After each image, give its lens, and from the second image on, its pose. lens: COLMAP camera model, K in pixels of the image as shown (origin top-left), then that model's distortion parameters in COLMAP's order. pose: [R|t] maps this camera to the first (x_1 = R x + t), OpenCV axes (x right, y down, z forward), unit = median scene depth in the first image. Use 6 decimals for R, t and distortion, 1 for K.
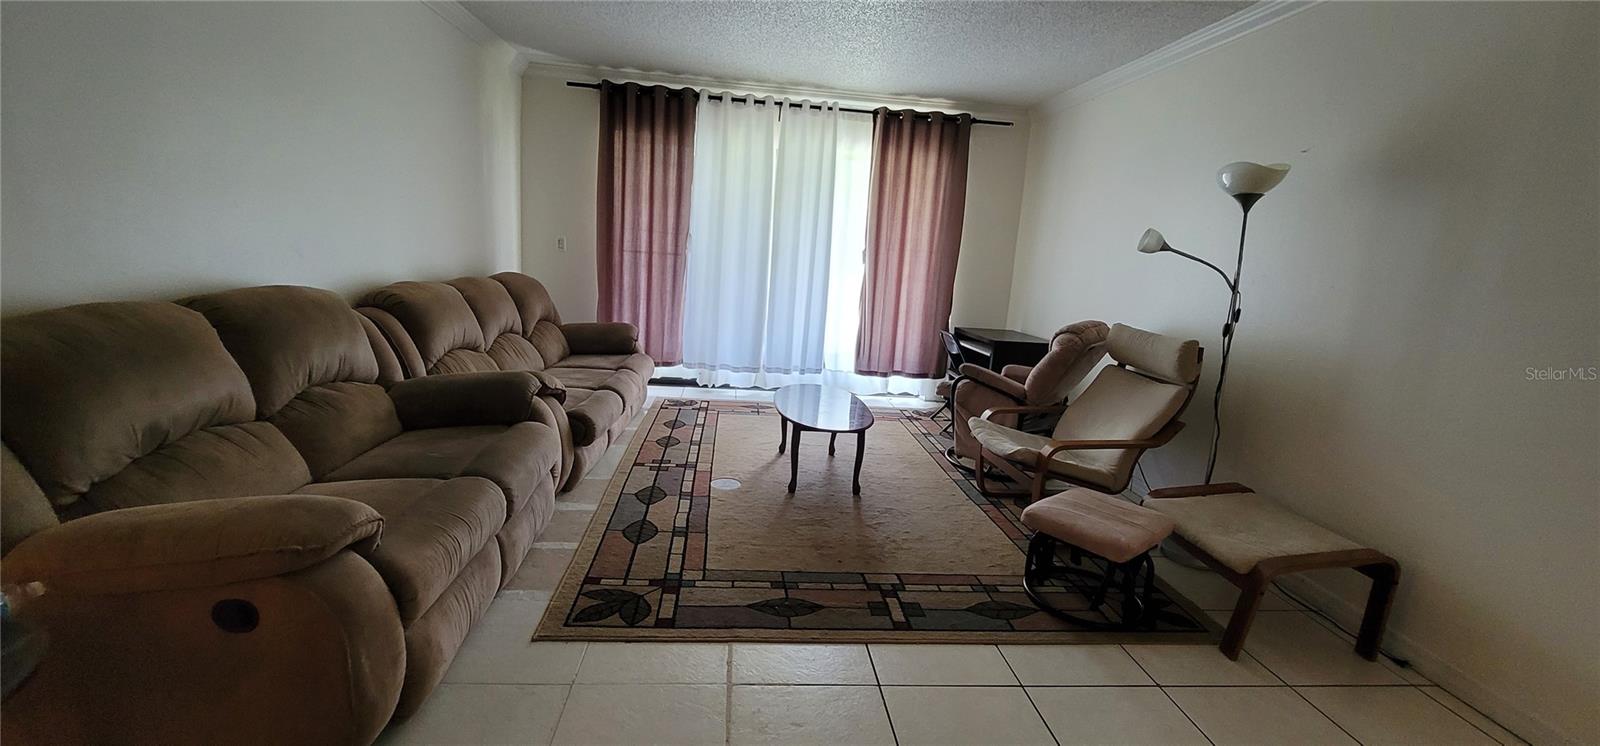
lens RADIAL K [[653.7, 0, 806.1], [0, 653.7, 379.9], [0, 0, 1]] dist [-0.006578, 0.002099]
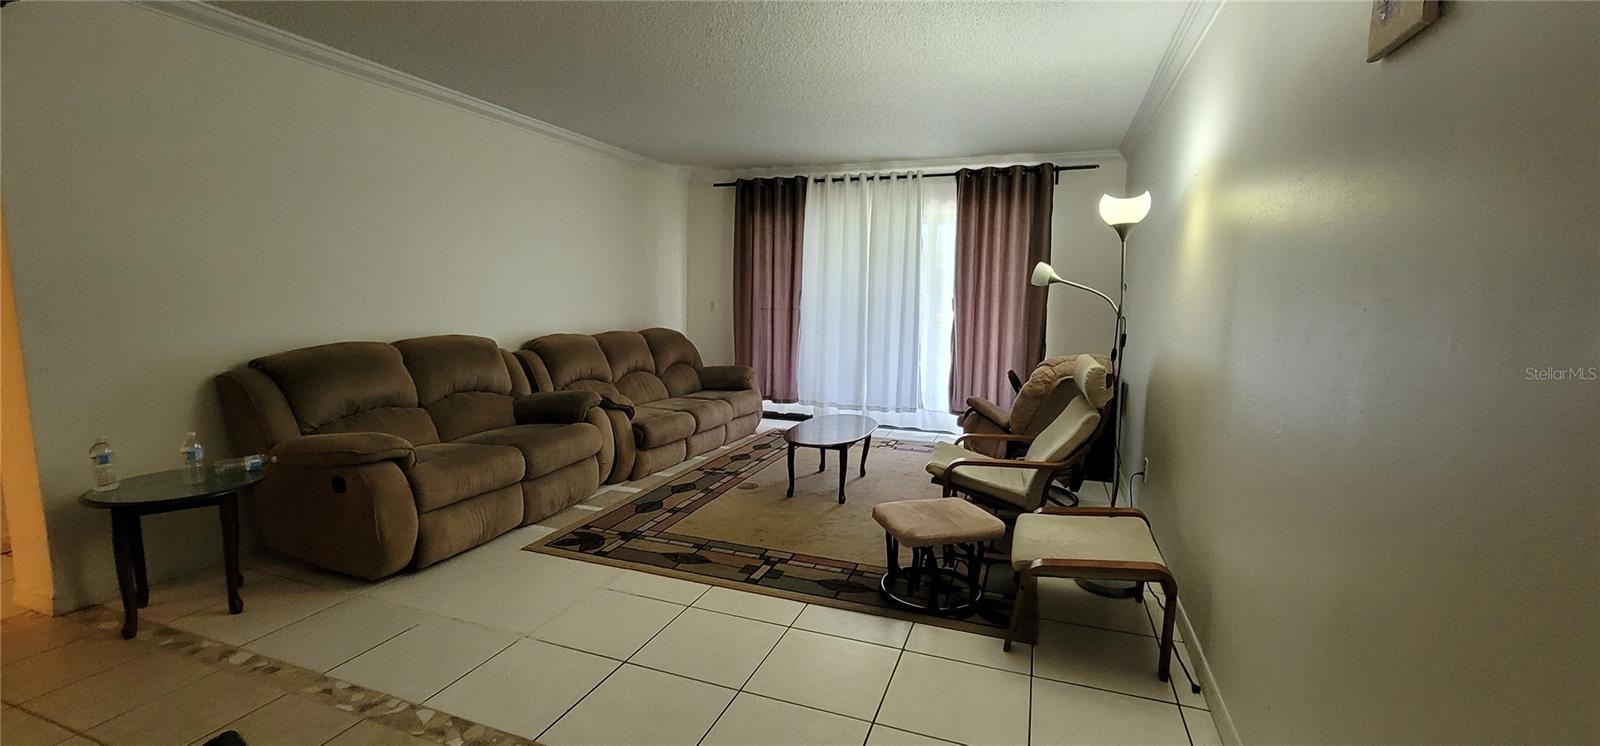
lens RADIAL K [[653.7, 0, 800.6], [0, 653.7, 382.3], [0, 0, 1]] dist [-0.006578, 0.002099]
pose [[0.902547, 0.002994, -0.430580, 0.588108], [-0.040695, 0.996093, -0.078376, 0.060910], [0.428663, 0.088261, 0.899143, -0.117526]]
